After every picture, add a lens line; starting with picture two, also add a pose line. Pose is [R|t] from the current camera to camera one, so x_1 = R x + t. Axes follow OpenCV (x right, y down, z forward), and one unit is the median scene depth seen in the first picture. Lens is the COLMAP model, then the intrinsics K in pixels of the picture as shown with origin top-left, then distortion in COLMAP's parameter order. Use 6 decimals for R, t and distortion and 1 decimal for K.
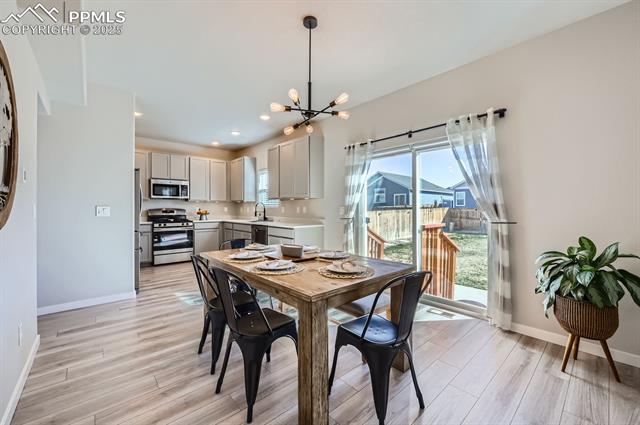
lens RADIAL K [[261.1, 0, 325.0], [0, 261.1, 209.4], [0, 0, 1]] dist [0.001335, 0.000205]
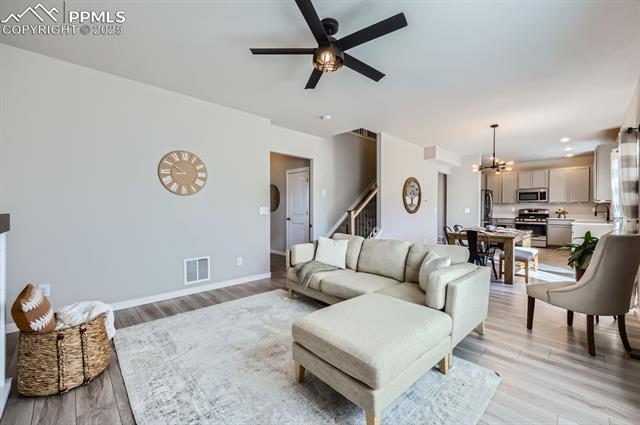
lens RADIAL K [[261.1, 0, 325.0], [0, 261.1, 209.4], [0, 0, 1]] dist [0.001335, 0.000205]
pose [[0.047715, 0.003318, -0.998855, 0.796483], [-0.001297, 0.999994, 0.003260, -0.004062], [0.998860, 0.001140, 0.047719, -0.208938]]
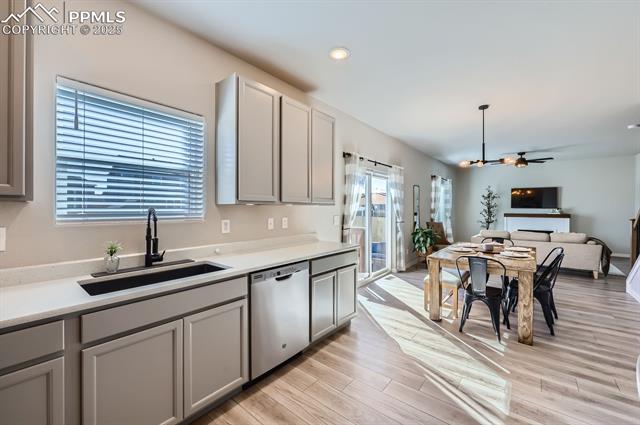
lens RADIAL K [[261.1, 0, 325.0], [0, 261.1, 209.4], [0, 0, 1]] dist [0.001335, 0.000205]
pose [[-0.164186, -0.000517, 0.986429, -0.580250], [0.003120, 0.999995, 0.001043, -0.025178], [-0.986424, 0.003249, -0.164184, 0.859506]]
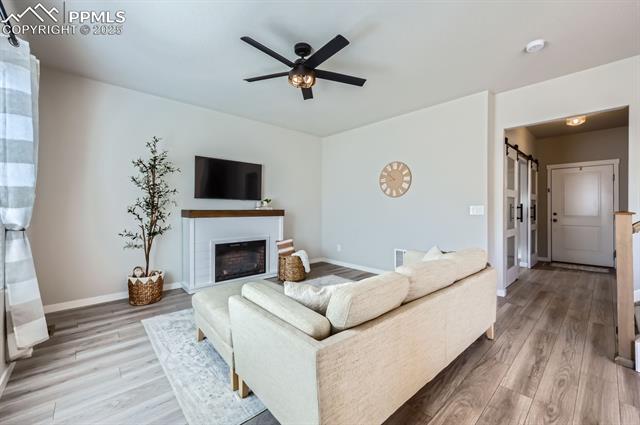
lens RADIAL K [[261.1, 0, 325.0], [0, 261.1, 209.4], [0, 0, 1]] dist [0.001335, 0.000205]
pose [[-0.999922, -0.002889, -0.012140, 0.377353], [-0.003018, 0.999939, 0.010610, -0.006754], [0.012108, 0.010646, -0.999870, 0.254883]]
